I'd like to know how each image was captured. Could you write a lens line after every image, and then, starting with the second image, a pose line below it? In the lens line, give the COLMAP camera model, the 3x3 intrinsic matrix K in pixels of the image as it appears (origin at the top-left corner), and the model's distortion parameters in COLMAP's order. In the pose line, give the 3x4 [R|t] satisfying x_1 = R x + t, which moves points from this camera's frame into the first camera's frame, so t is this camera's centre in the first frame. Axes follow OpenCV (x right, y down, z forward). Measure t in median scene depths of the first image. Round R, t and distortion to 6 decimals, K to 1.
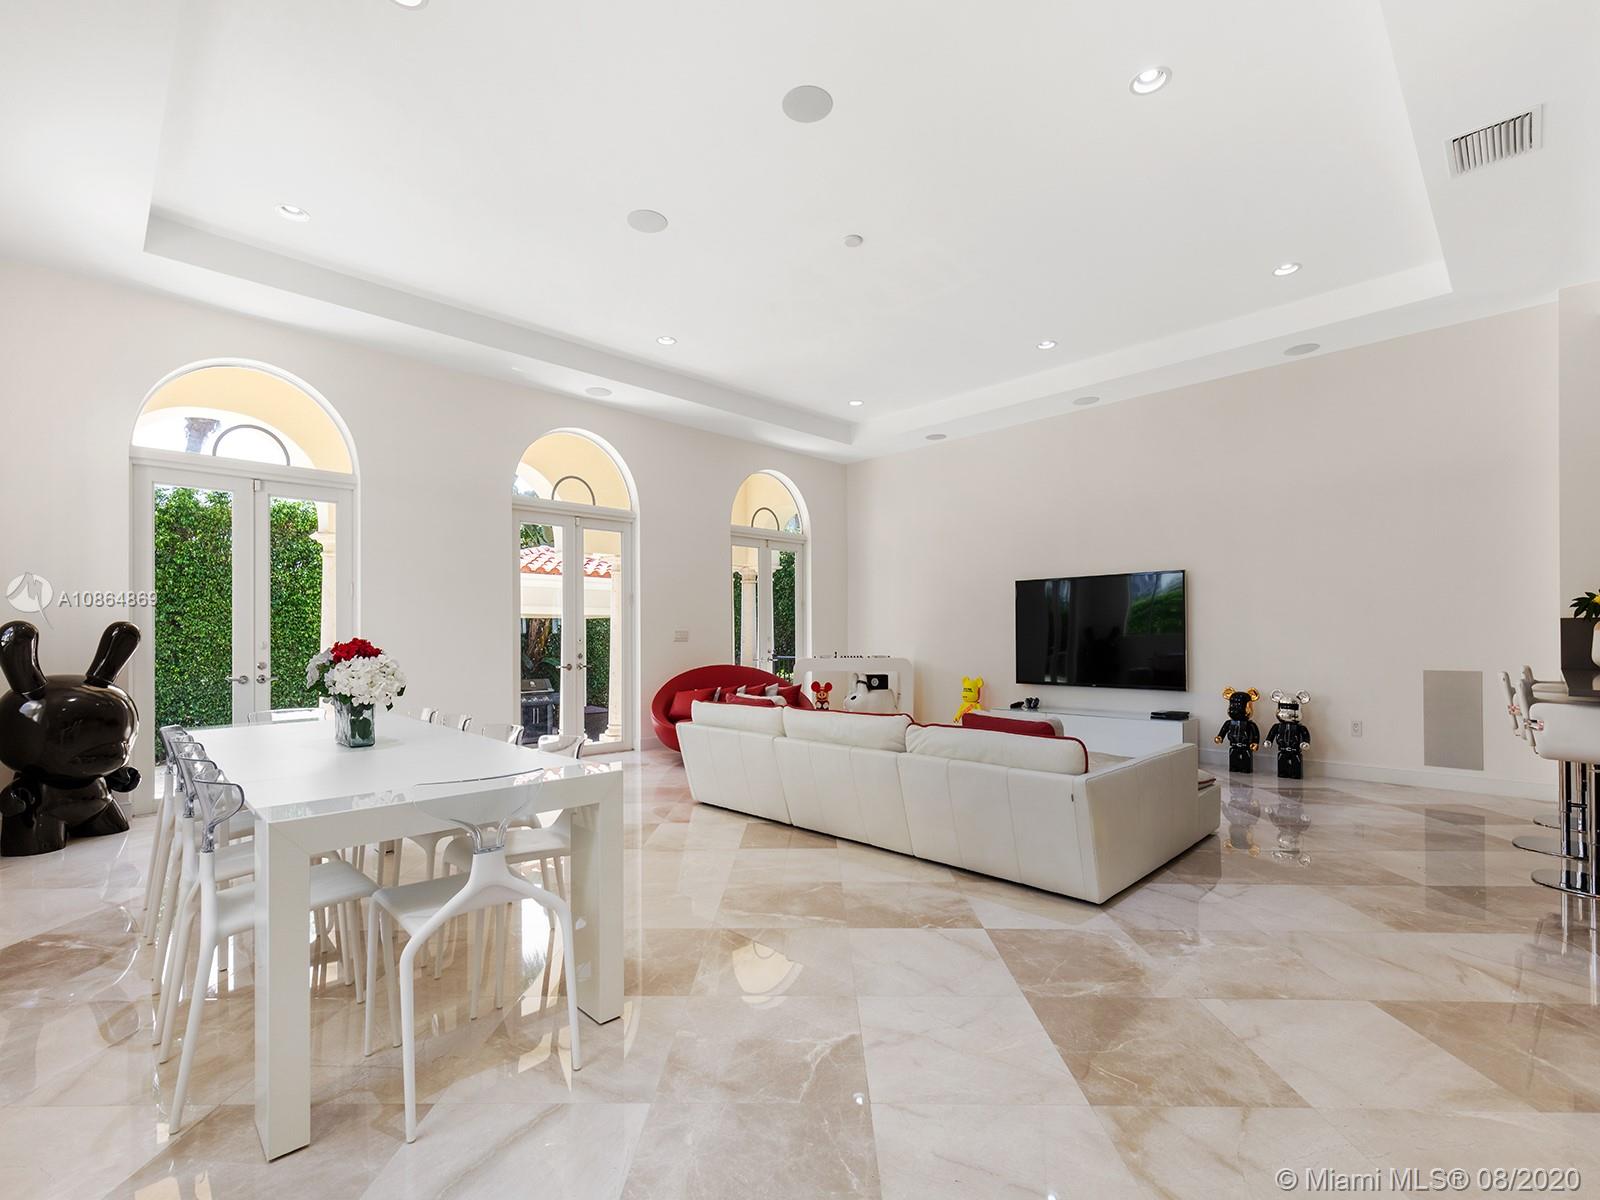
lens RADIAL K [[715.9, 0, 801.8], [0, 715.9, 630.4], [0, 0, 1]] dist [0.003448, 0.000694]
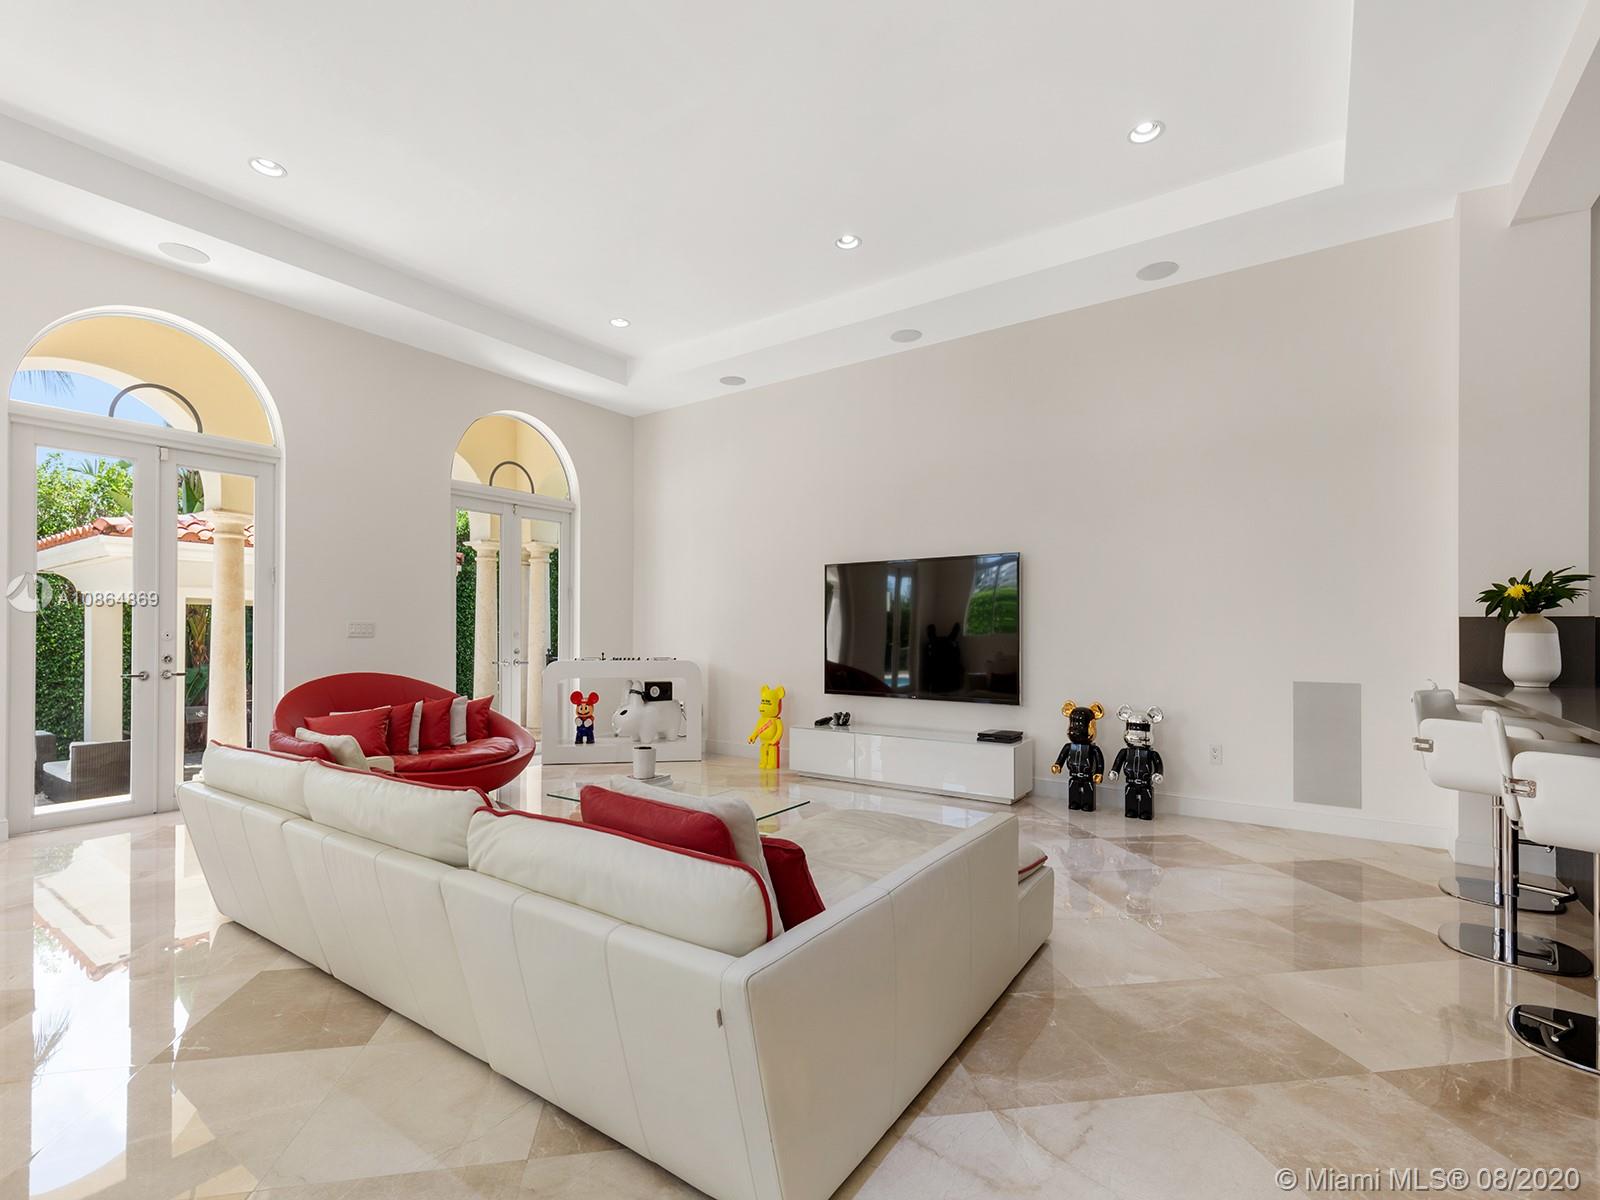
lens RADIAL K [[726.3, 0, 800.3], [0, 726.3, 626.6], [0, 0, 1]] dist [0.005590, 0.000393]
pose [[0.983899, 0.009882, 0.178451, 0.164356], [-0.009850, 0.999951, -0.001066, 0.000889], [-0.178453, -0.000709, 0.983948, 0.270605]]
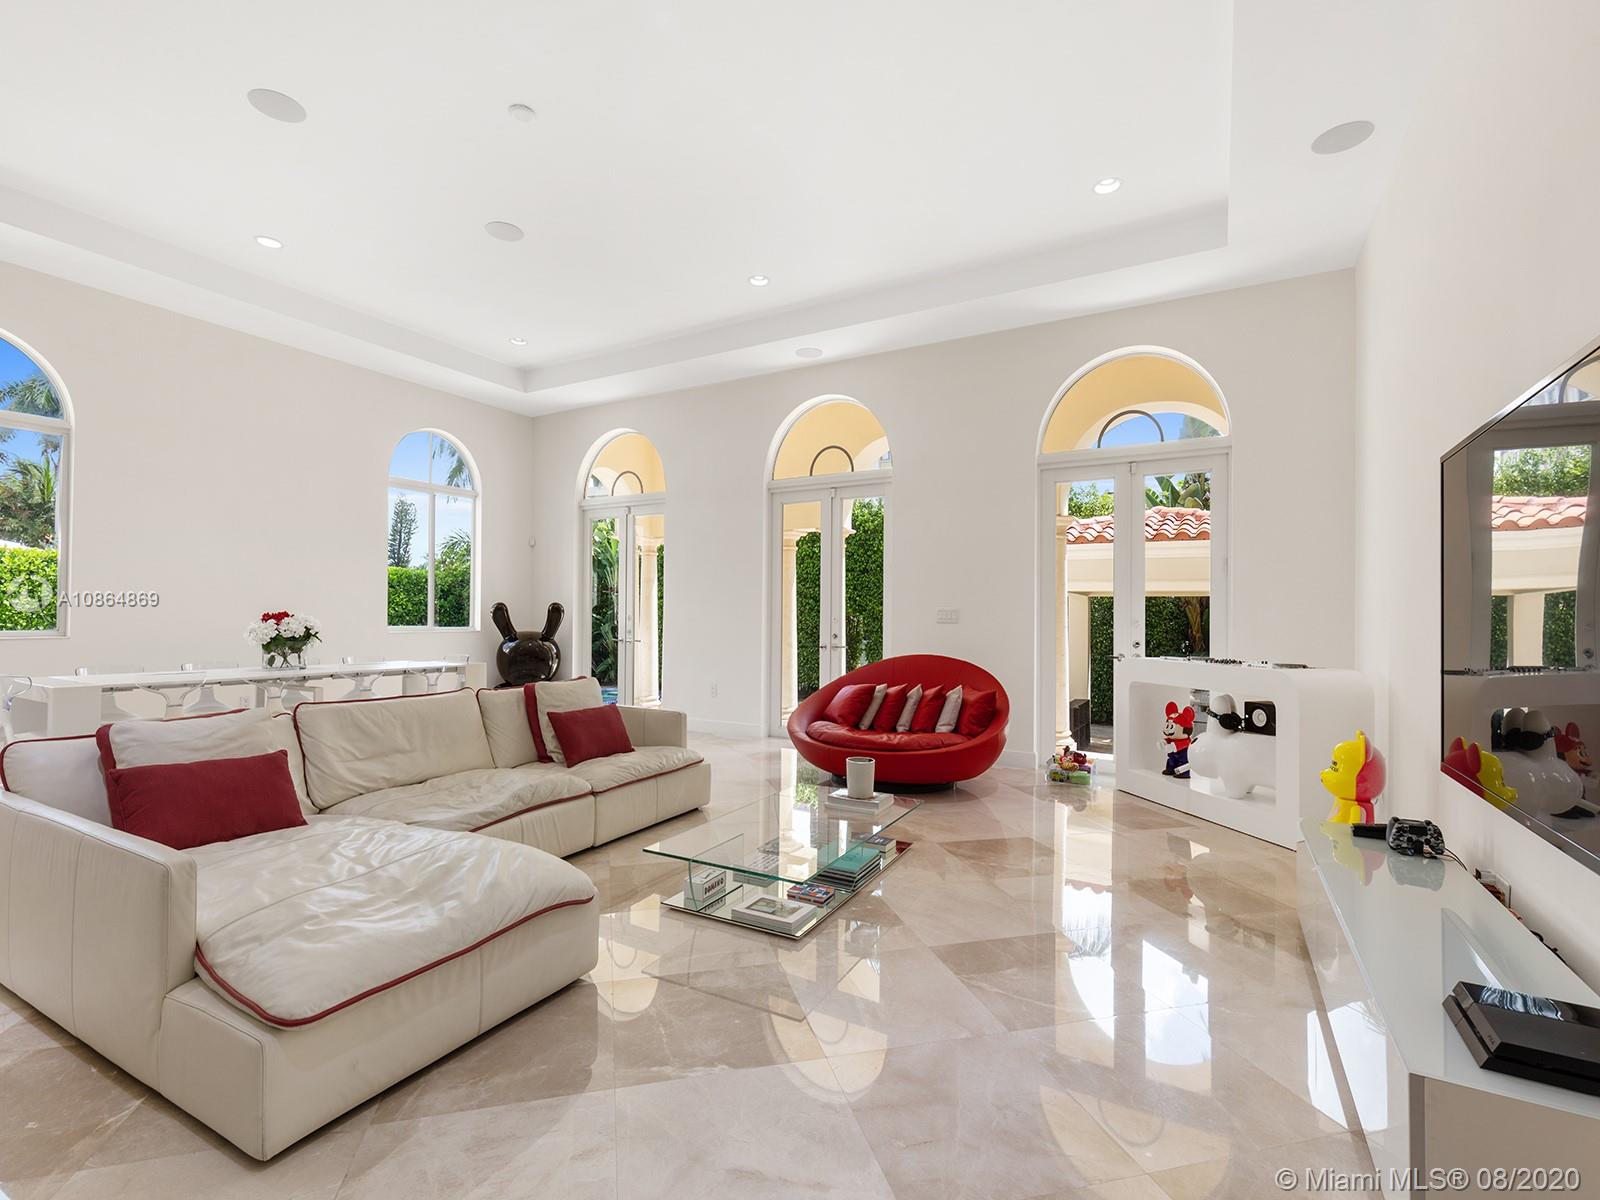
lens RADIAL K [[735.4, 0, 791.9], [0, 735.4, 609.7], [0, 0, 1]] dist [0.001317, 0.000095]
pose [[0.264222, 0.001002, -0.964461, 0.700745], [-0.004947, 0.999988, -0.000317, 0.002150], [0.964449, 0.004855, 0.264224, 0.803236]]
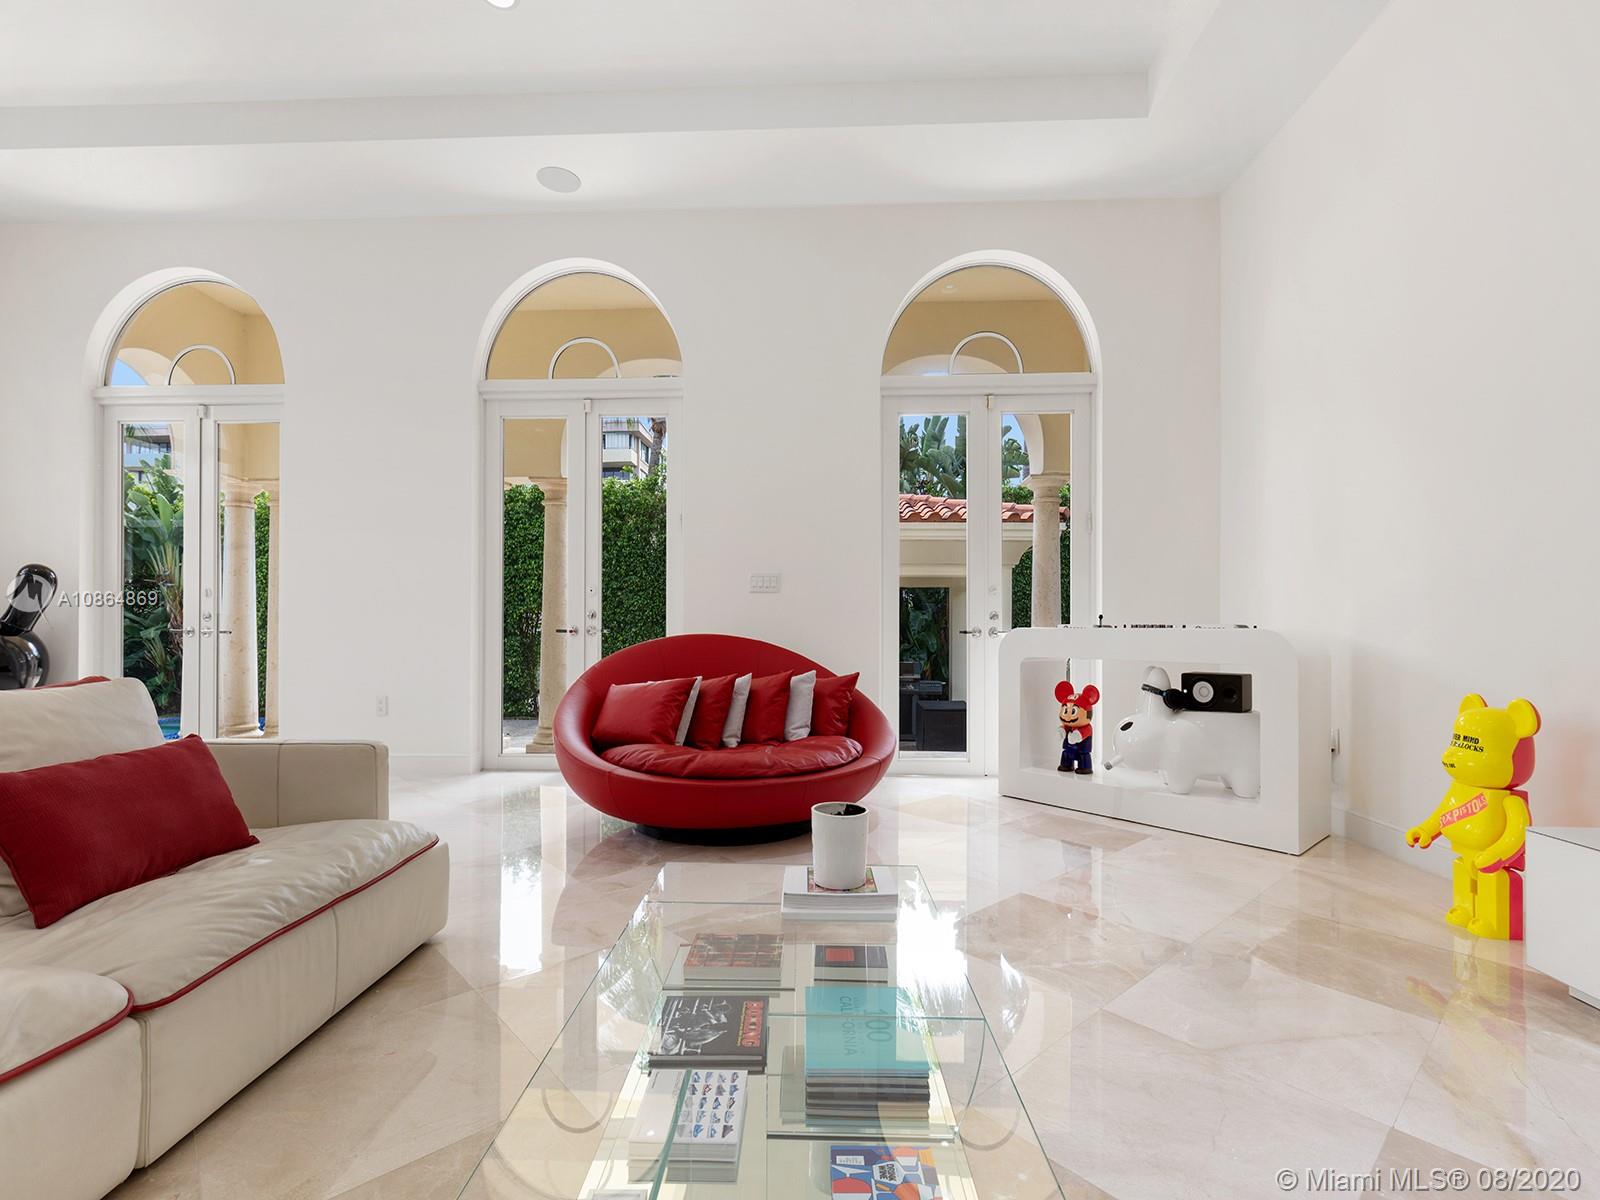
lens RADIAL K [[726.3, 0, 800.3], [0, 726.3, 626.6], [0, 0, 1]] dist [0.005590, 0.000393]
pose [[0.680914, 0.007206, -0.732328, 0.344535], [-0.000863, 0.999959, 0.009037, 0.046859], [0.732363, -0.005521, 0.680892, 0.803872]]
